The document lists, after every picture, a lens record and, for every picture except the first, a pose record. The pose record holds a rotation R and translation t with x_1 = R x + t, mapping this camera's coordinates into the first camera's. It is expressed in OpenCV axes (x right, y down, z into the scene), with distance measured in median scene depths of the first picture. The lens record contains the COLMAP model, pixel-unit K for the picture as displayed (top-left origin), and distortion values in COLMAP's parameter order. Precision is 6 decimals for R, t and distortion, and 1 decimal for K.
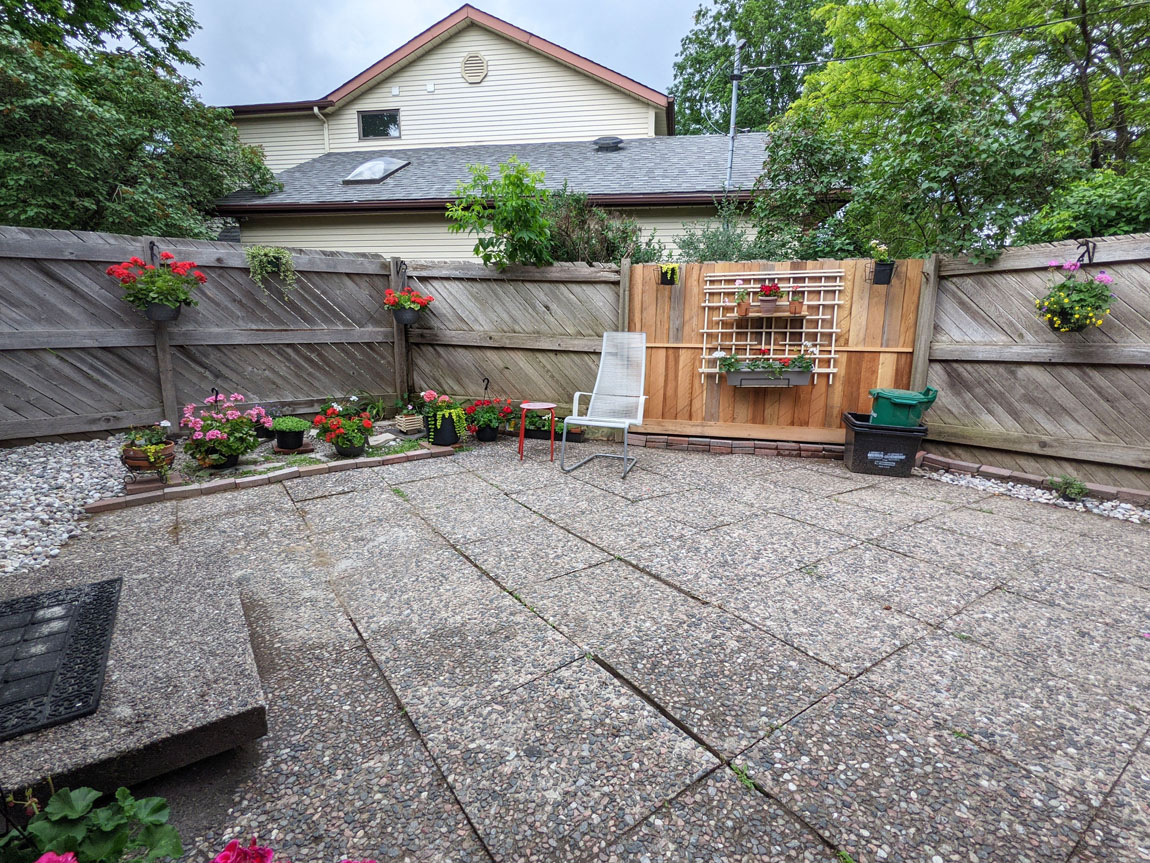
lens RADIAL K [[559.2, 0, 579.4], [0, 559.2, 434.7], [0, 0, 1]] dist [0.001779, -0.002049]
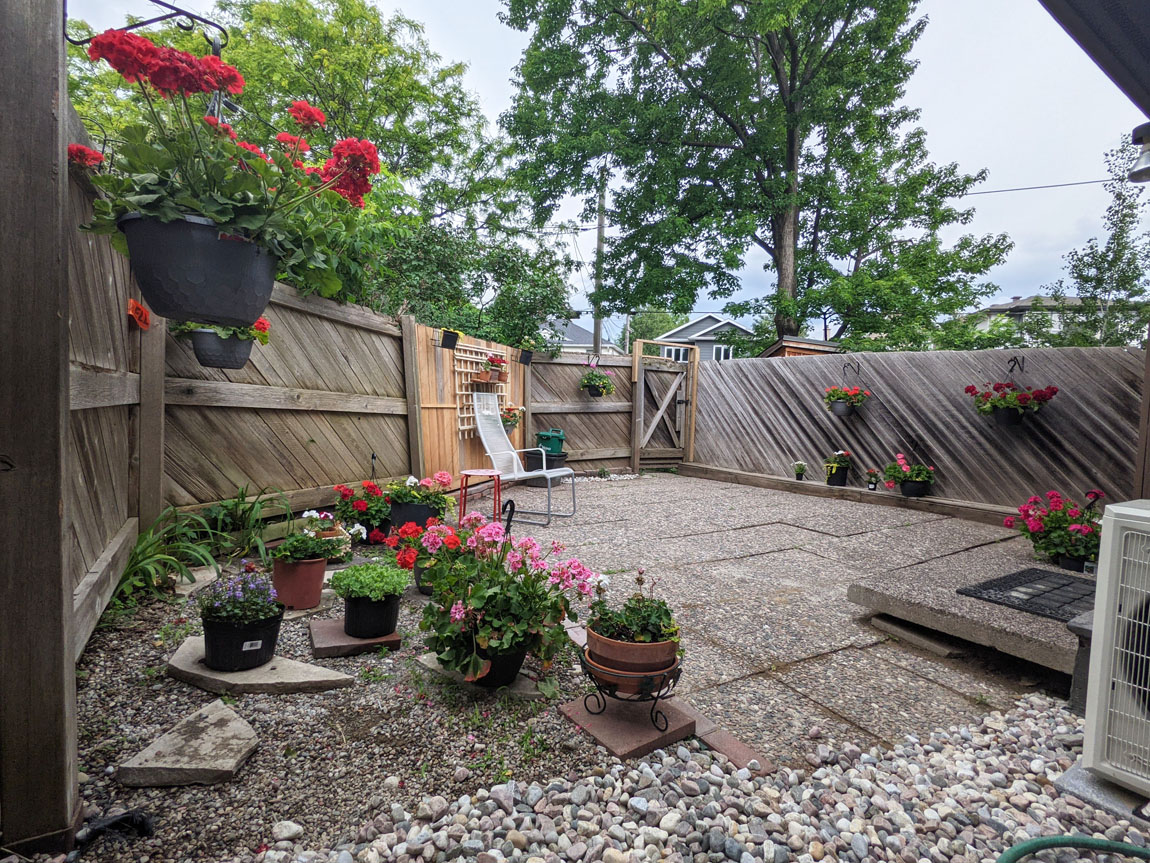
lens RADIAL K [[559.2, 0, 579.6], [0, 559.2, 438.3], [0, 0, 1]] dist [0.001779, -0.002049]
pose [[0.051346, -0.065626, 0.996522, -0.993688], [0.169275, 0.983972, 0.056078, -0.134652], [-0.984230, 0.165807, 0.061632, 0.812100]]
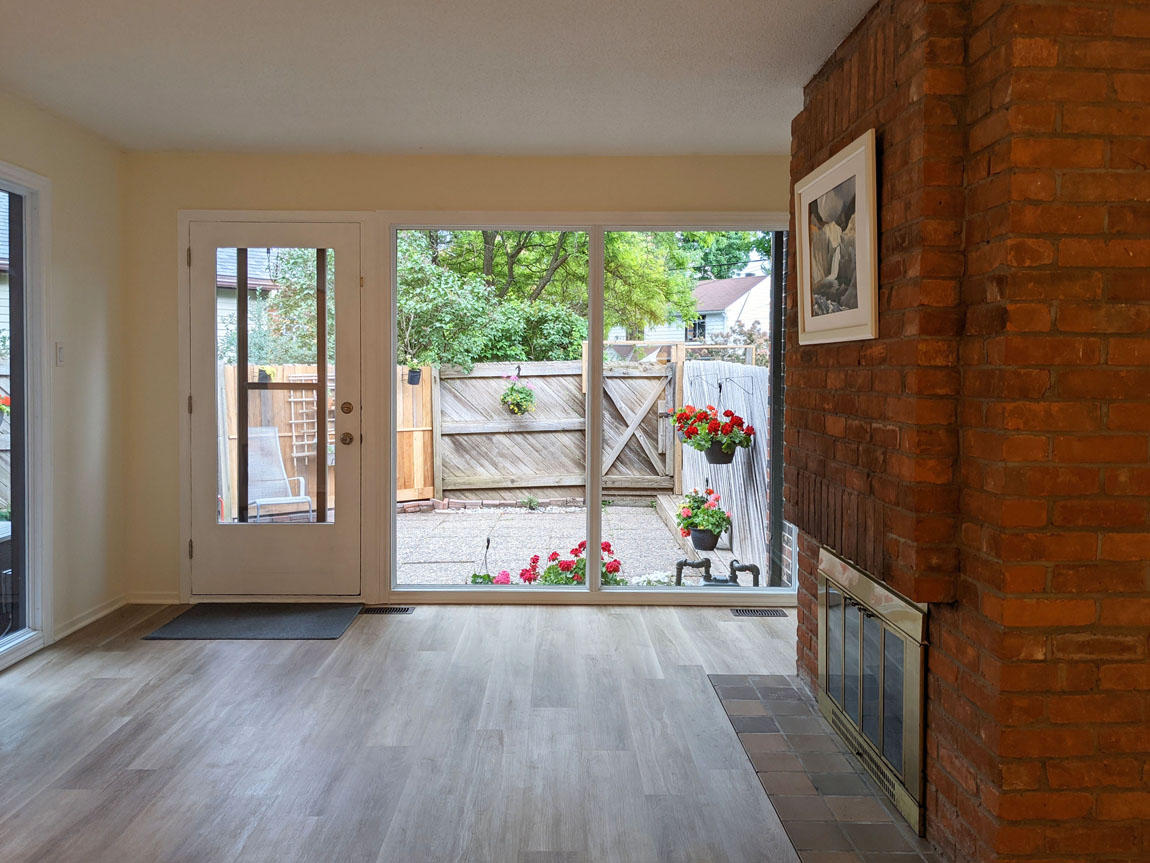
lens RADIAL K [[975.7, 0, 580.9], [0, 975.7, 436.6], [0, 0, 1]] dist [0.032283, -0.028548]
pose [[0.561235, -0.060648, 0.825431, -1.303331], [0.172507, 0.983980, -0.044995, 0.048309], [-0.809479, 0.167646, 0.562706, -0.732925]]
